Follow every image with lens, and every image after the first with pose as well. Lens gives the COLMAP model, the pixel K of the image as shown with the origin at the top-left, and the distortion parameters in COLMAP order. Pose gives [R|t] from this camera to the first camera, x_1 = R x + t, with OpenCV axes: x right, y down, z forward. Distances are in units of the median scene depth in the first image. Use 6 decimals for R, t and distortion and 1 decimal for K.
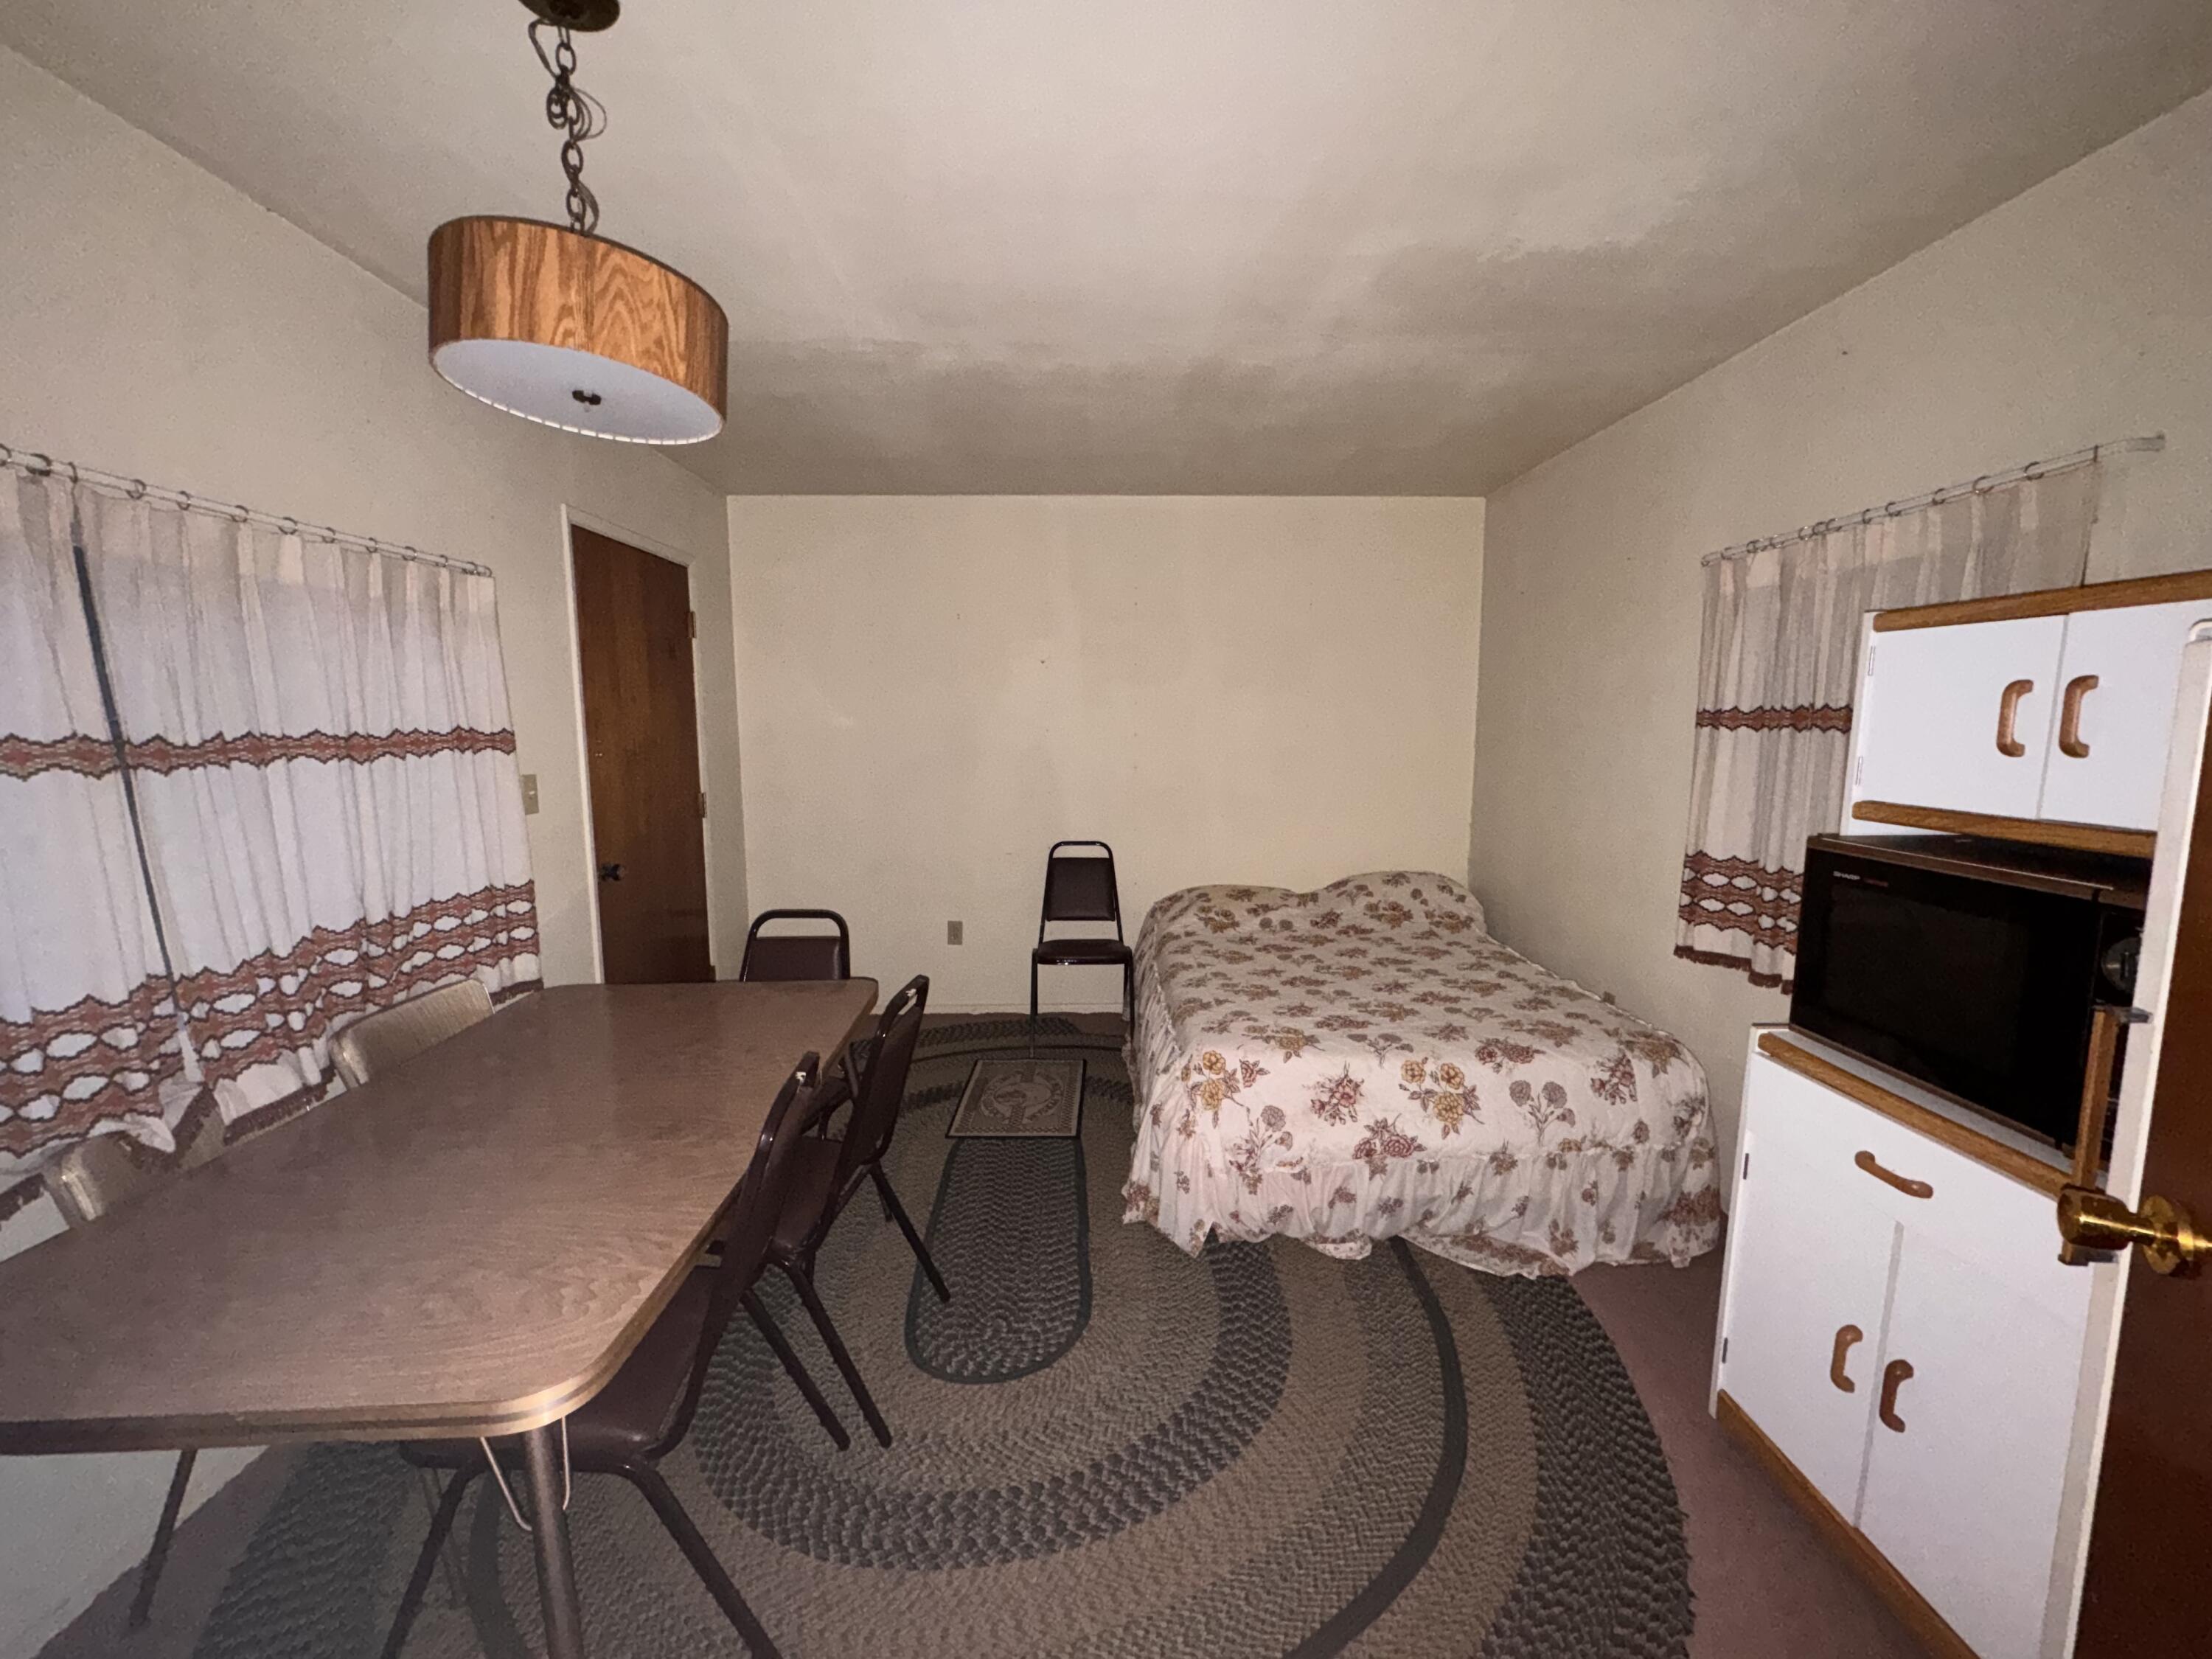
lens RADIAL K [[878.3, 0, 1105.8], [0, 878.3, 826.4], [0, 0, 1]] dist [-0.003055, 0.000089]
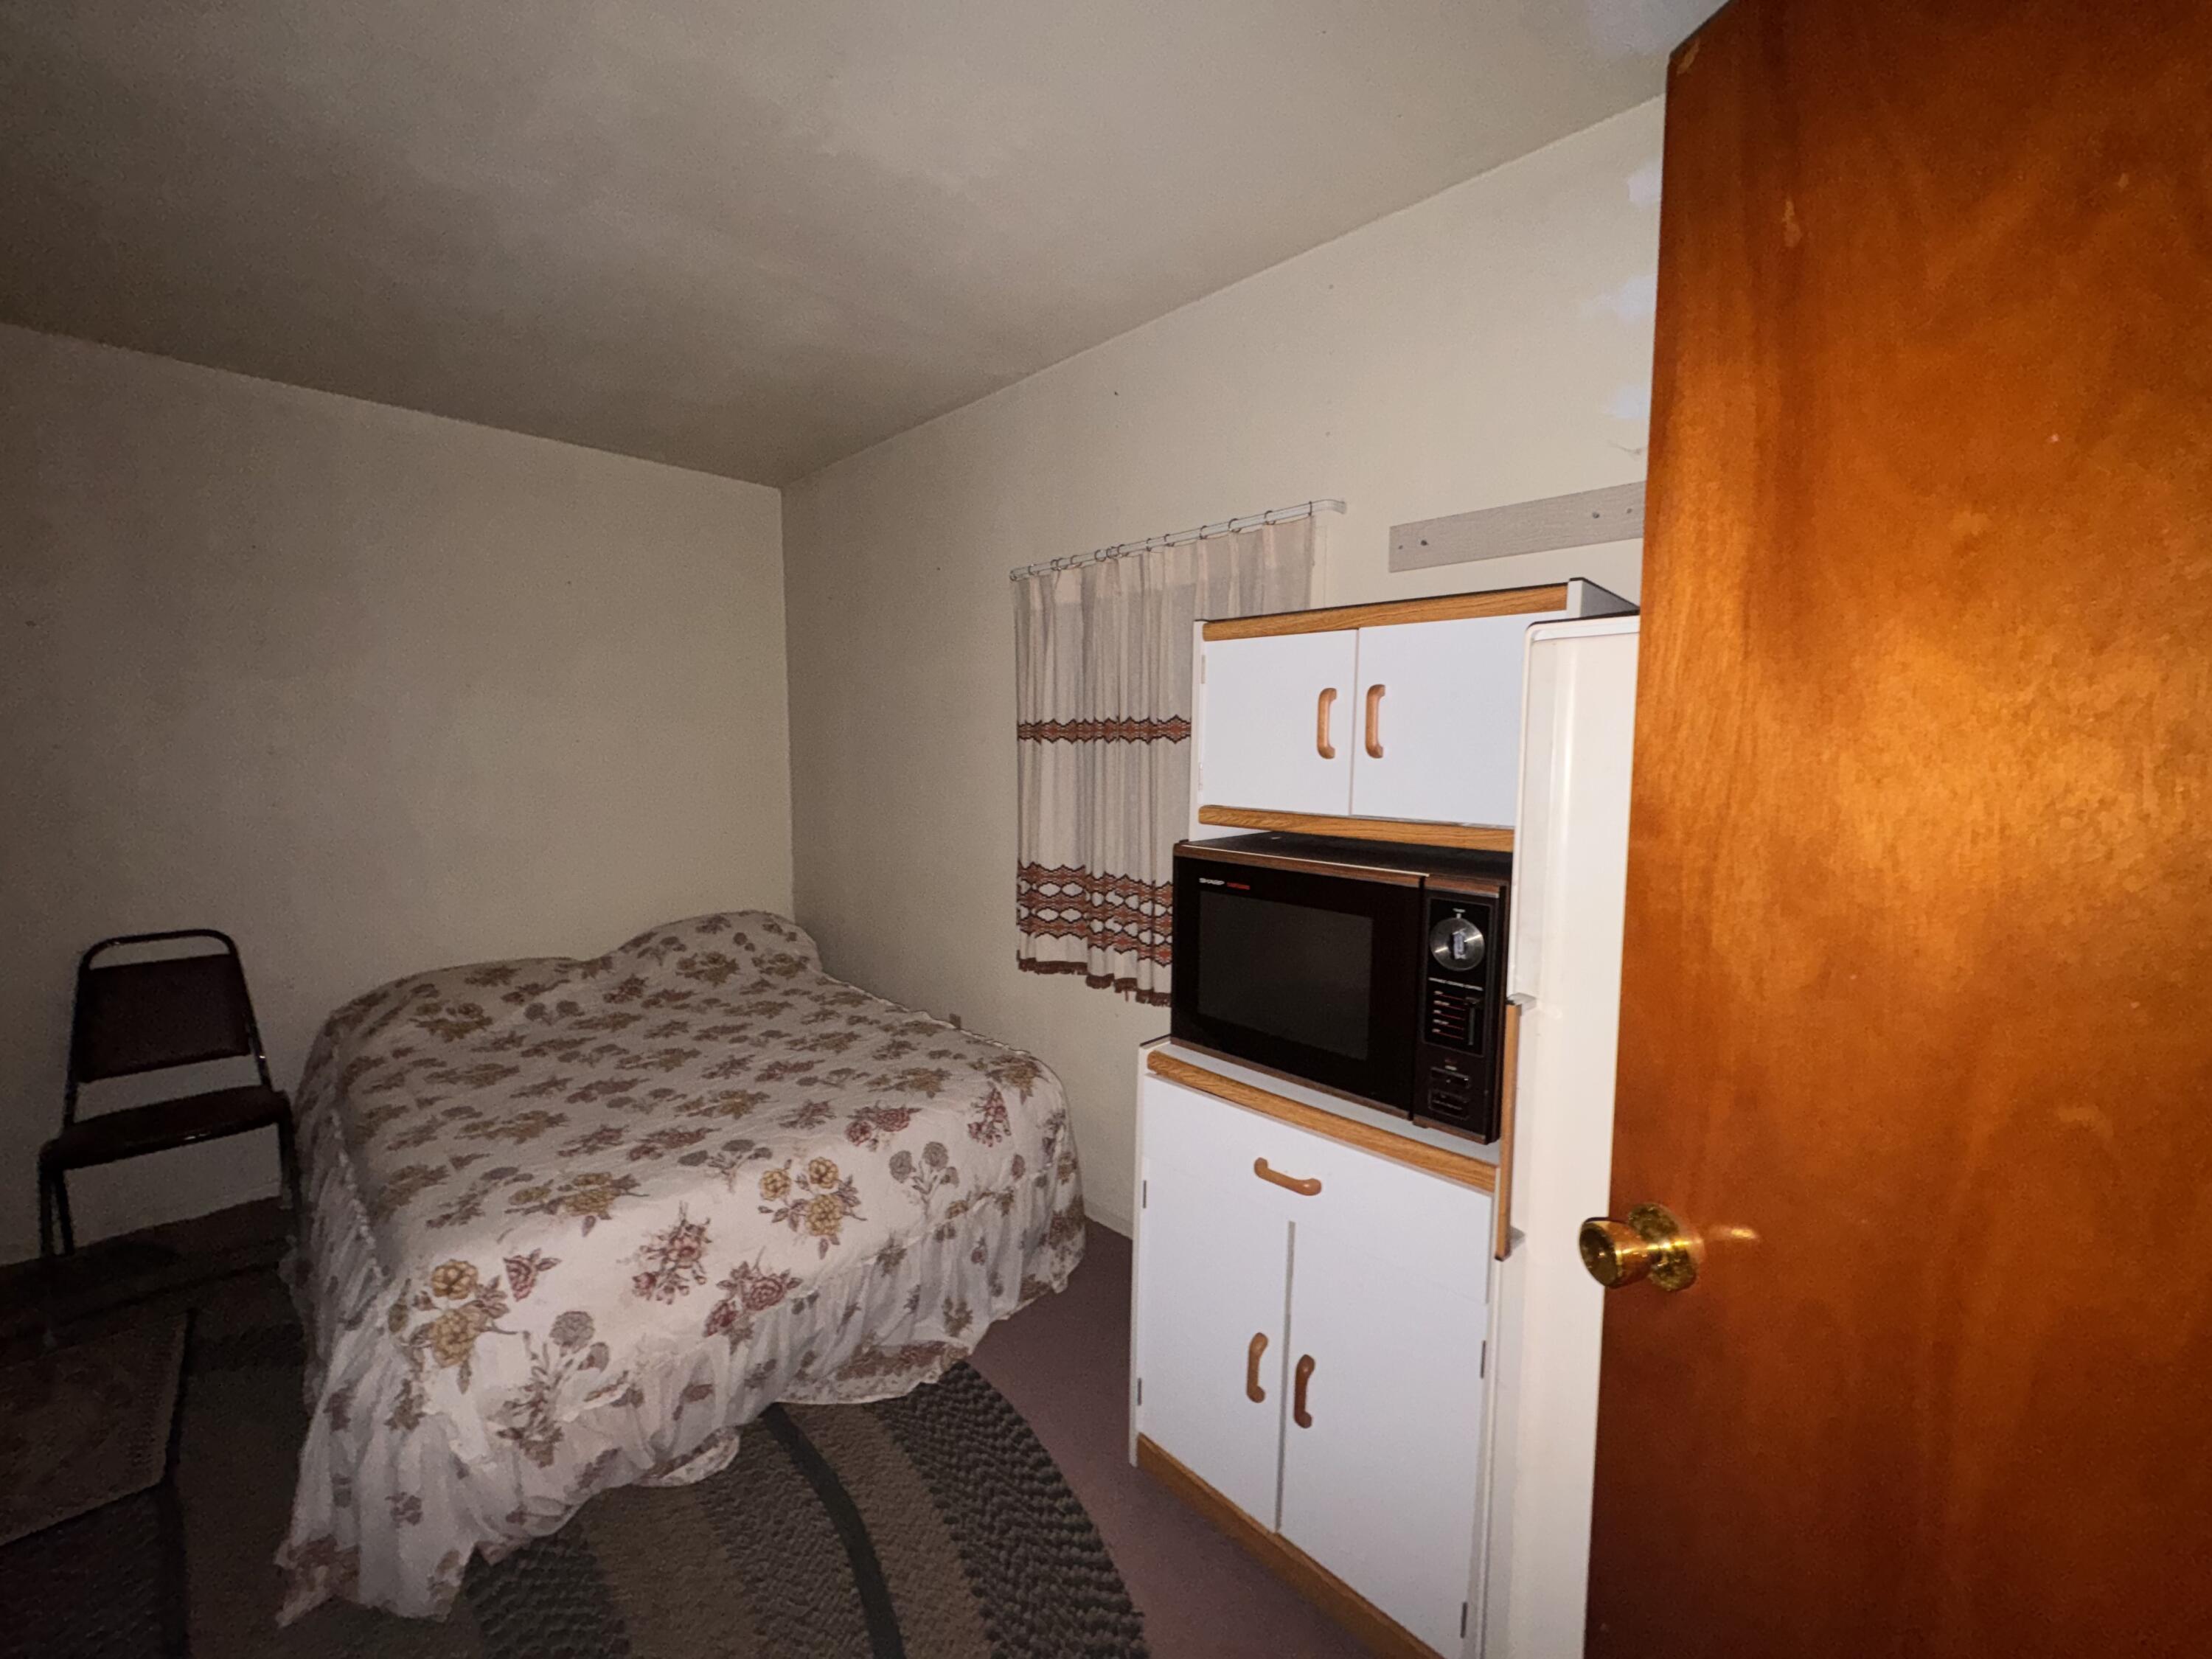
lens RADIAL K [[878.3, 0, 1105.8], [0, 878.3, 826.4], [0, 0, 1]] dist [-0.003055, 0.000089]
pose [[0.719093, -0.061389, 0.692197, 0.046539], [0.079306, 0.996832, 0.006018, -0.013858], [-0.690374, 0.050568, 0.721683, 0.230589]]
